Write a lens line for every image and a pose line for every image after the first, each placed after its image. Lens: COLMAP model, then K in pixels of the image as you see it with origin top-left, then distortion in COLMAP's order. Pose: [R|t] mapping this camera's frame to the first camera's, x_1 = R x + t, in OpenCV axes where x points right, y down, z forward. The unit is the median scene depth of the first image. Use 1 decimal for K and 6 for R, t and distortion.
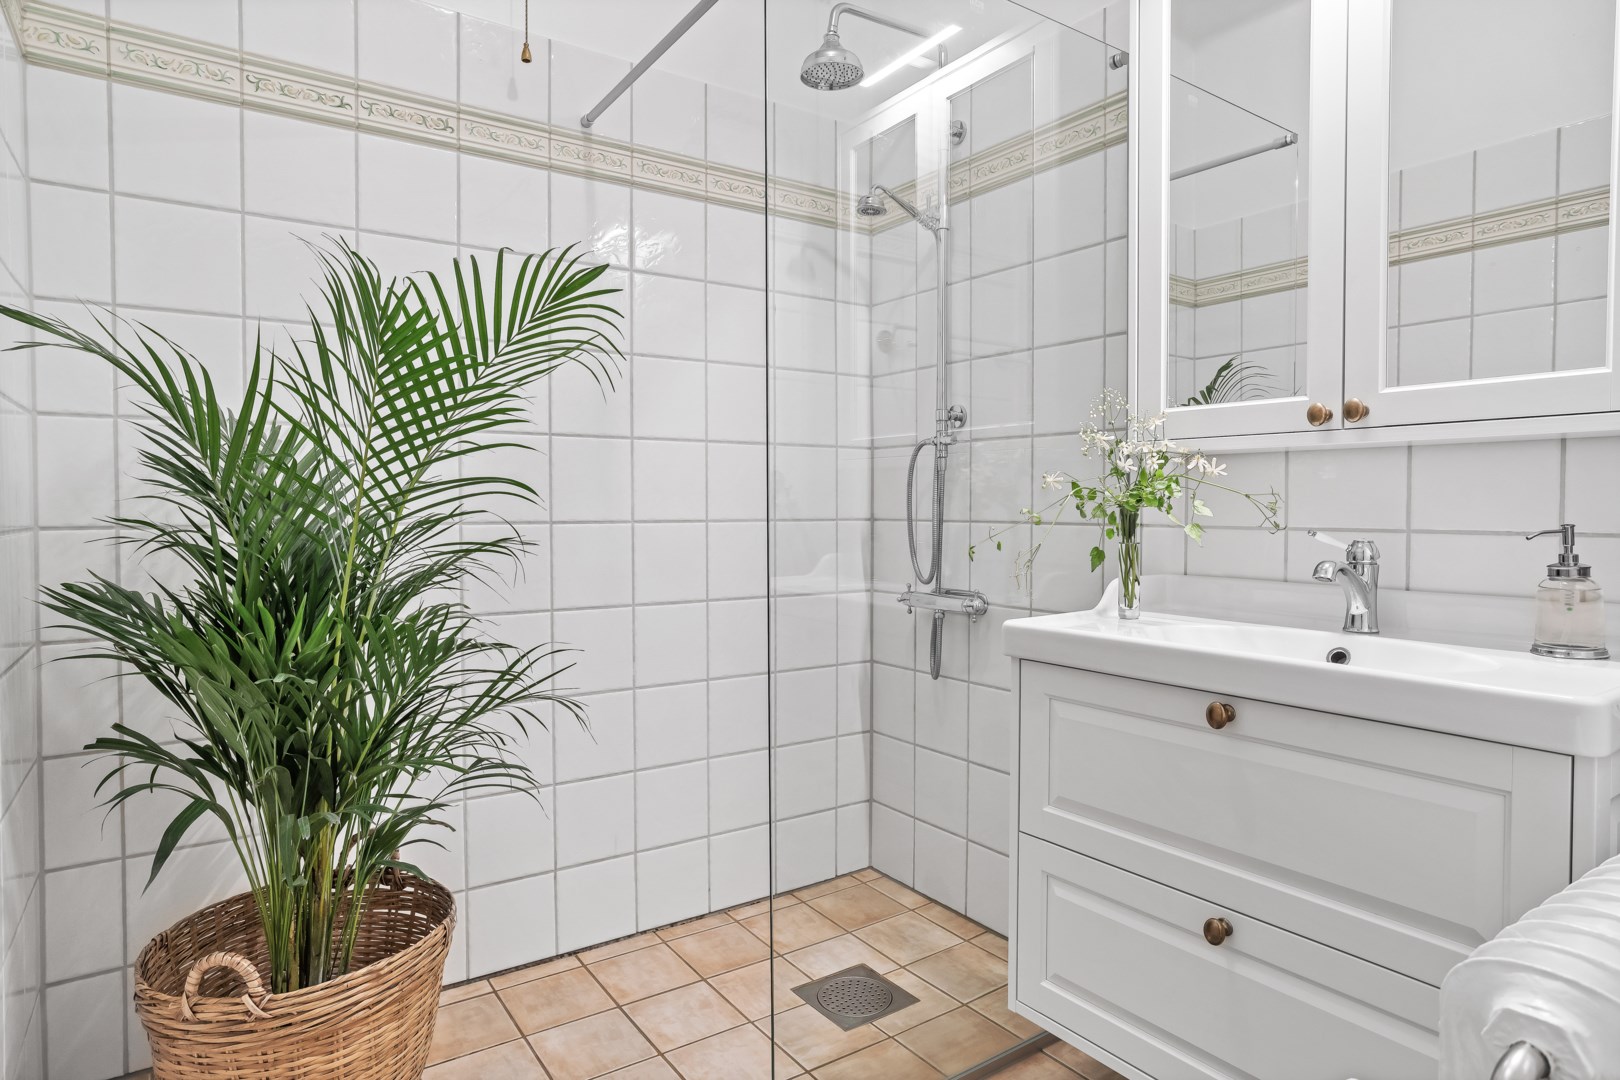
lens RADIAL K [[887.6, 0, 816.4], [0, 887.6, 538.9], [0, 0, 1]] dist [0.001012, 0.002491]
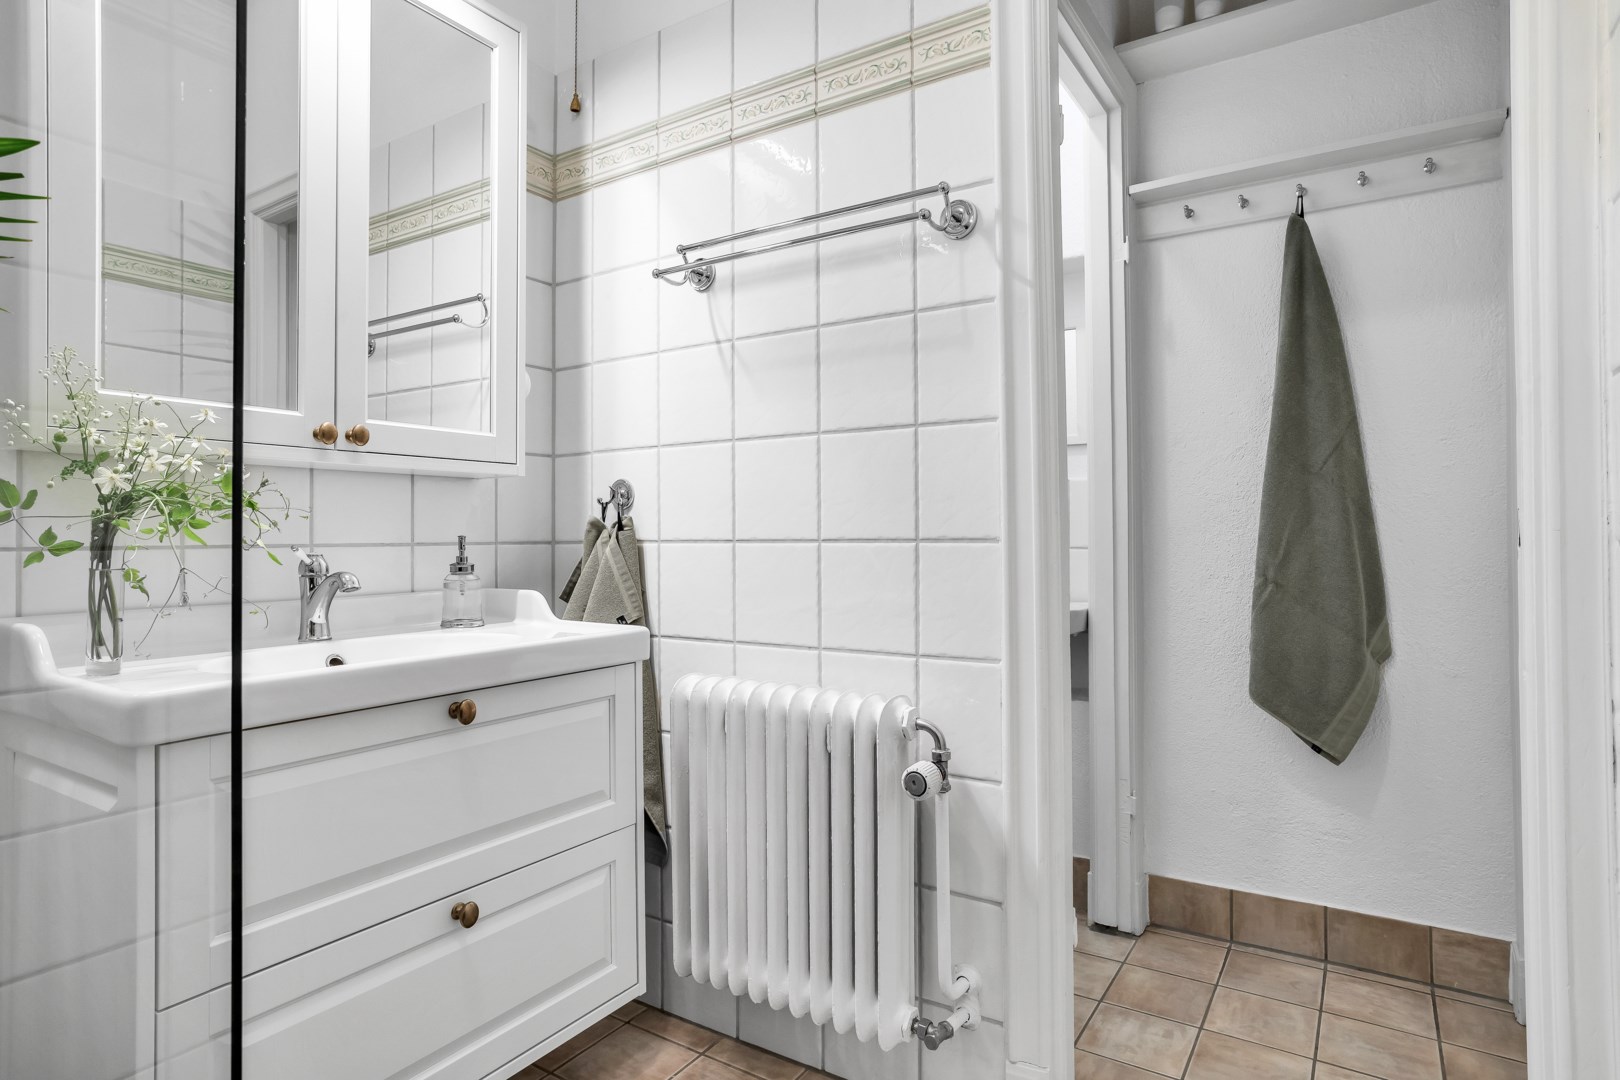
lens RADIAL K [[887.6, 0, 816.4], [0, 887.6, 538.9], [0, 0, 1]] dist [0.001012, 0.002491]
pose [[-0.404176, -0.009360, 0.914633, -0.719734], [0.021705, 0.999568, 0.019821, -0.027608], [-0.914424, 0.027863, -0.403798, 1.021996]]
